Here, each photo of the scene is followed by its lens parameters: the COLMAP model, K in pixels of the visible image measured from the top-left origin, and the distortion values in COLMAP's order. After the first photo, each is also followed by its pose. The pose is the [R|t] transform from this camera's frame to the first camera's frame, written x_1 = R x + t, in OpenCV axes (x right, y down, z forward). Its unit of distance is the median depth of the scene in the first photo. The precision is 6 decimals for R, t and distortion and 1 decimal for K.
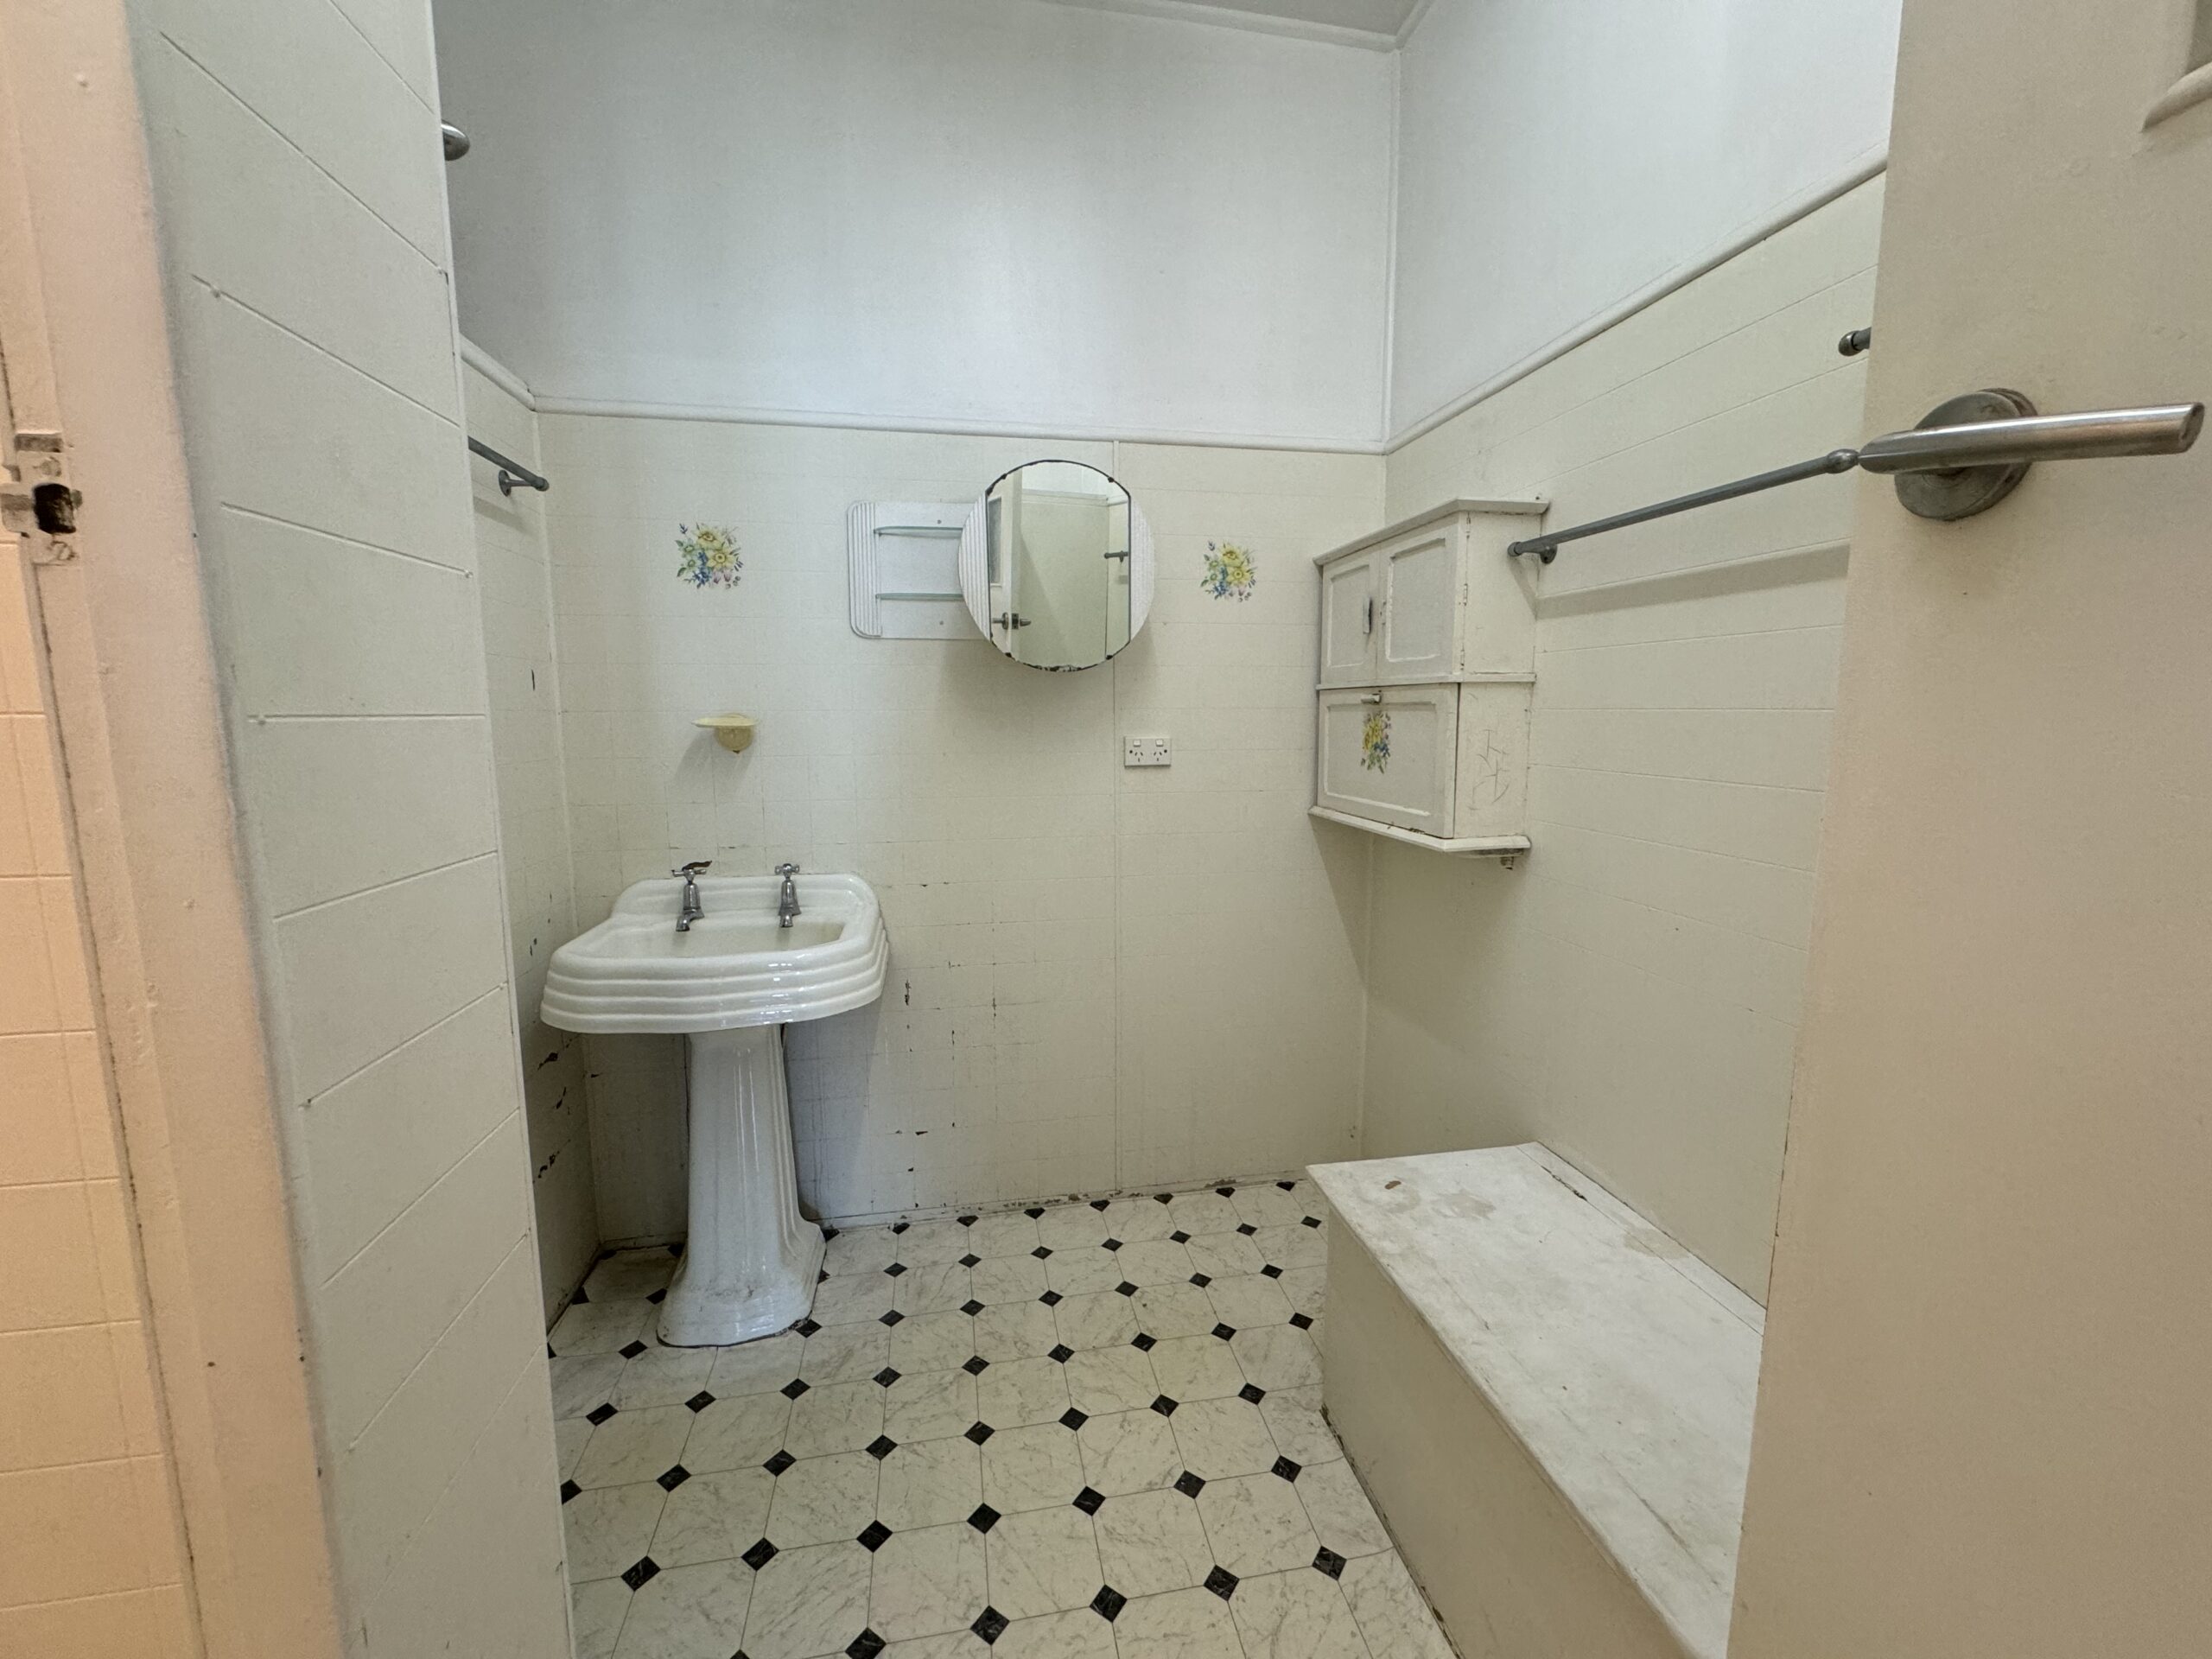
lens RADIAL K [[887.9, 0, 1105.7], [0, 887.9, 826.6], [0, 0, 1]] dist [0.004007, 0.000110]
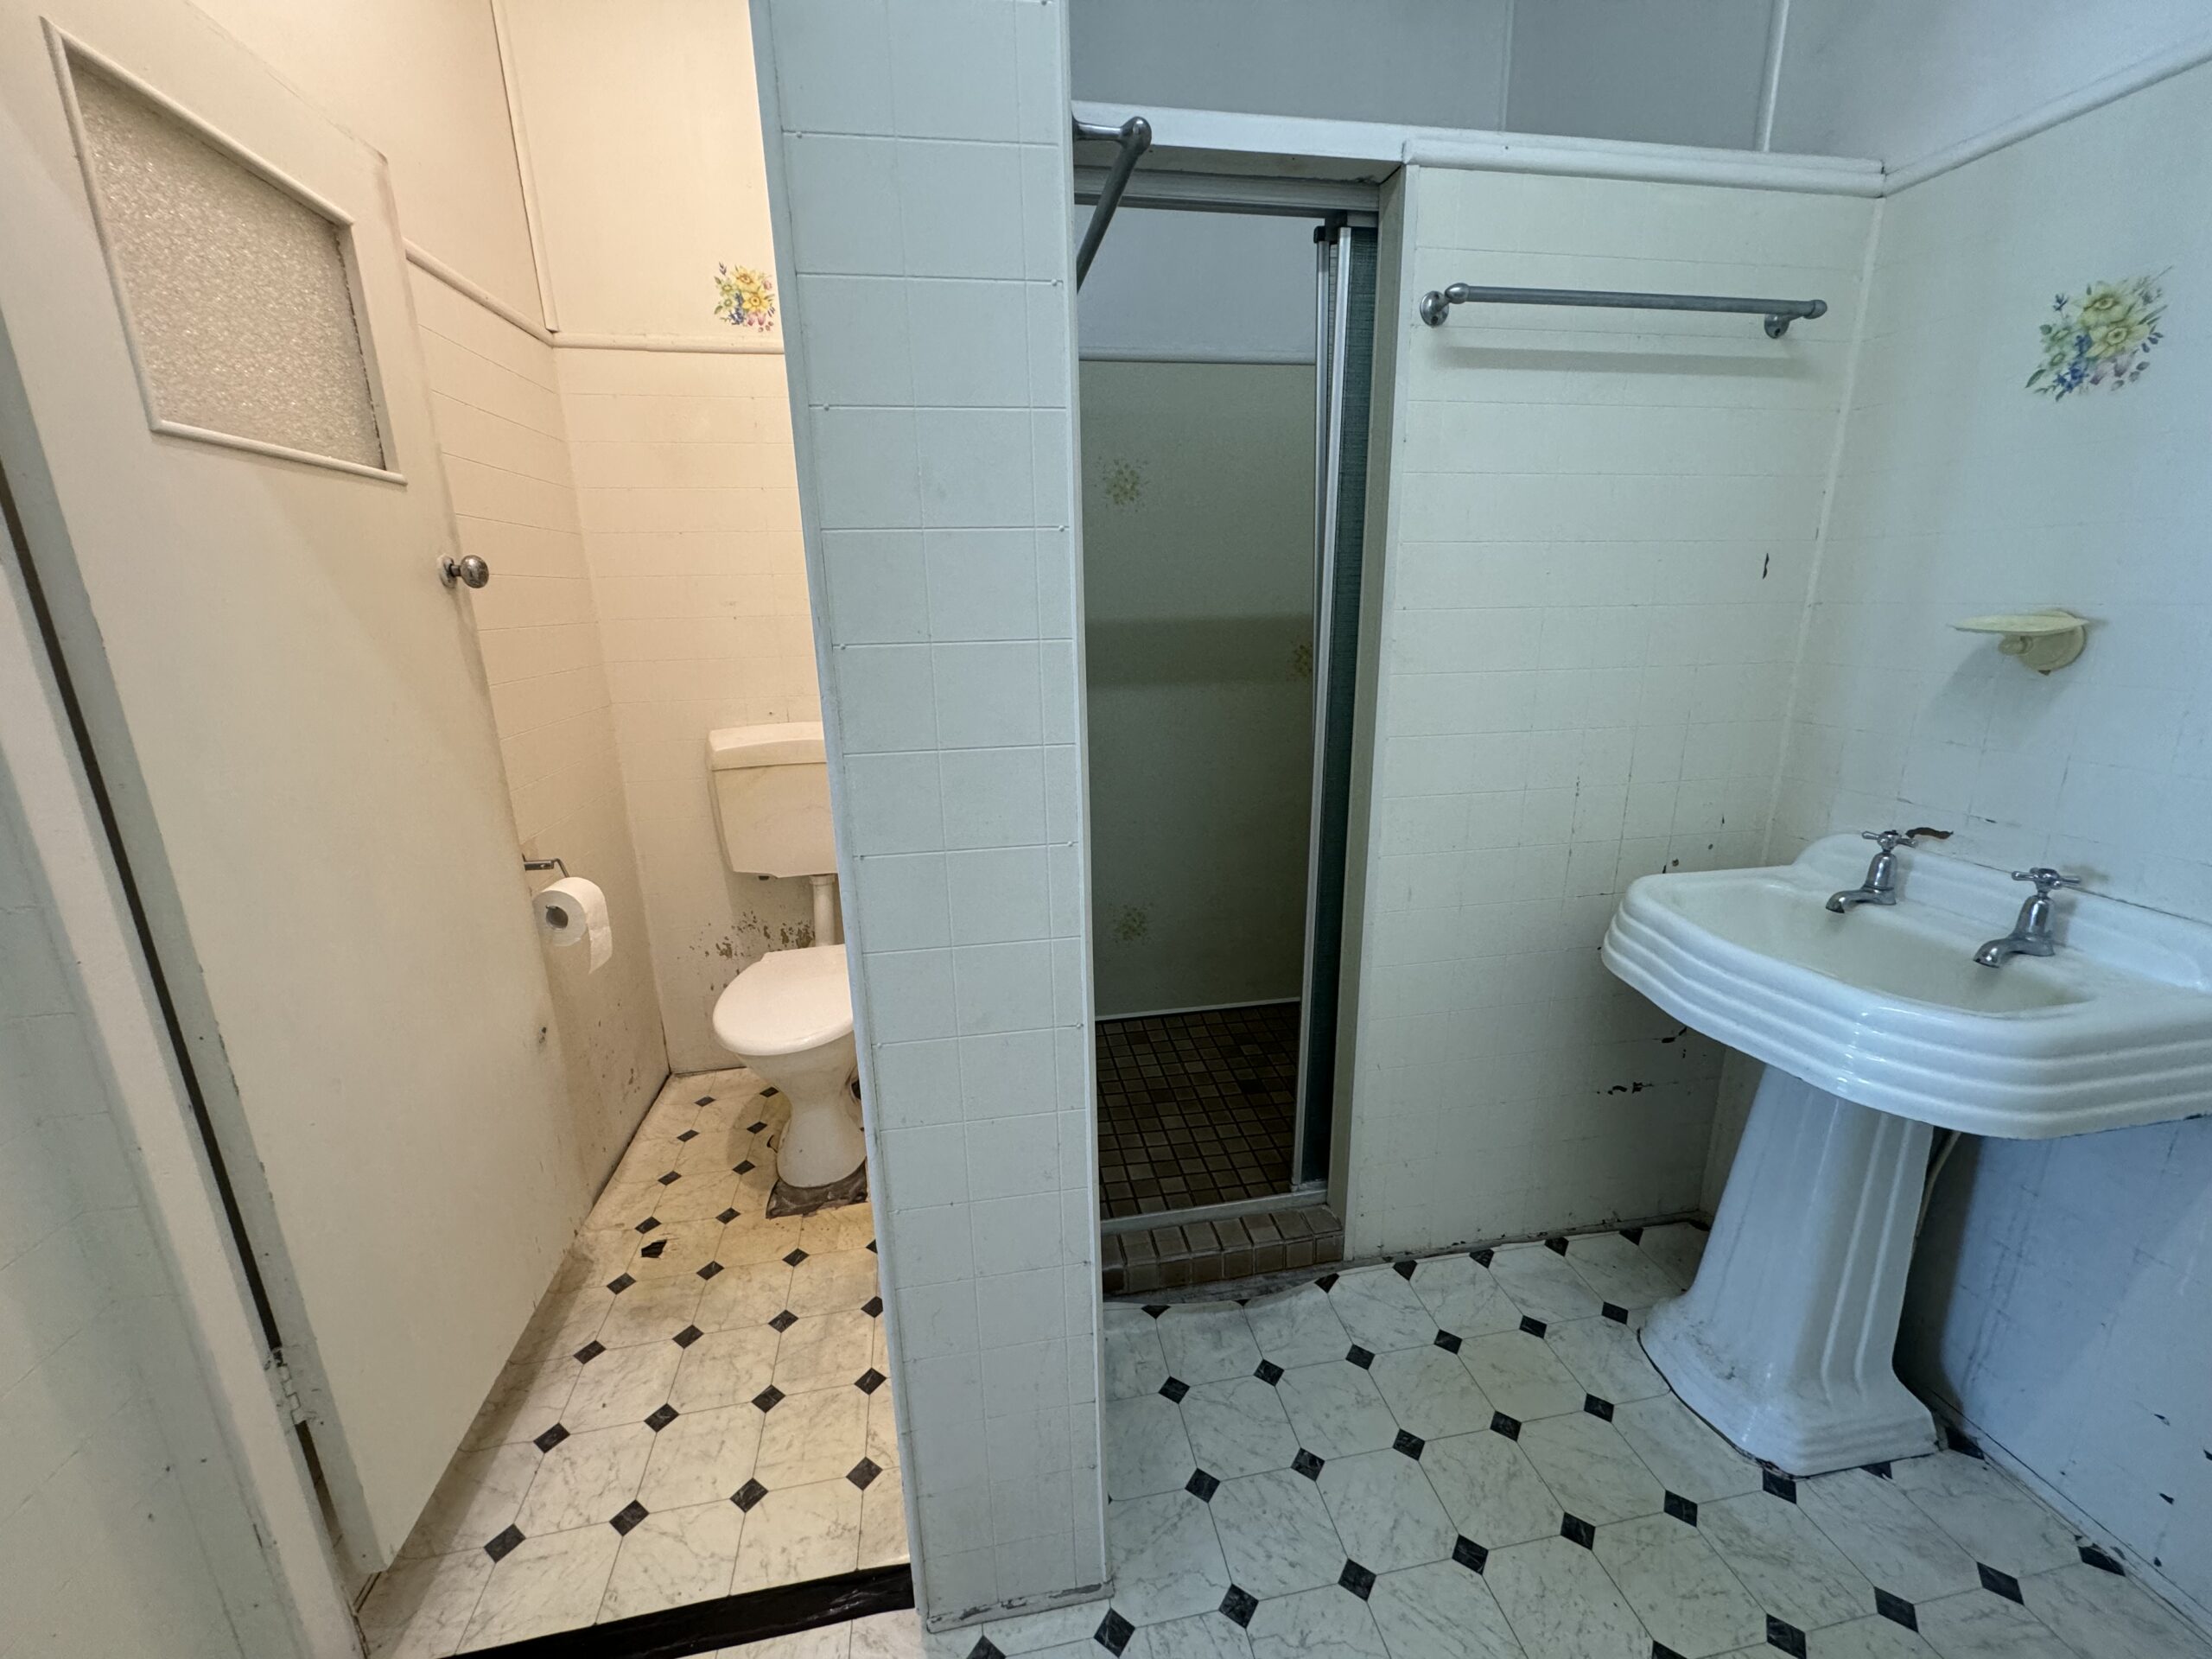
lens RADIAL K [[887.9, 0, 1106.5], [0, 887.9, 827.4], [0, 0, 1]] dist [0.004007, 0.000110]
pose [[0.001028, 0.255270, -0.966869, 0.226366], [-0.109255, 0.961111, 0.253633, -0.072344], [0.994013, 0.105375, 0.028877, 0.377600]]
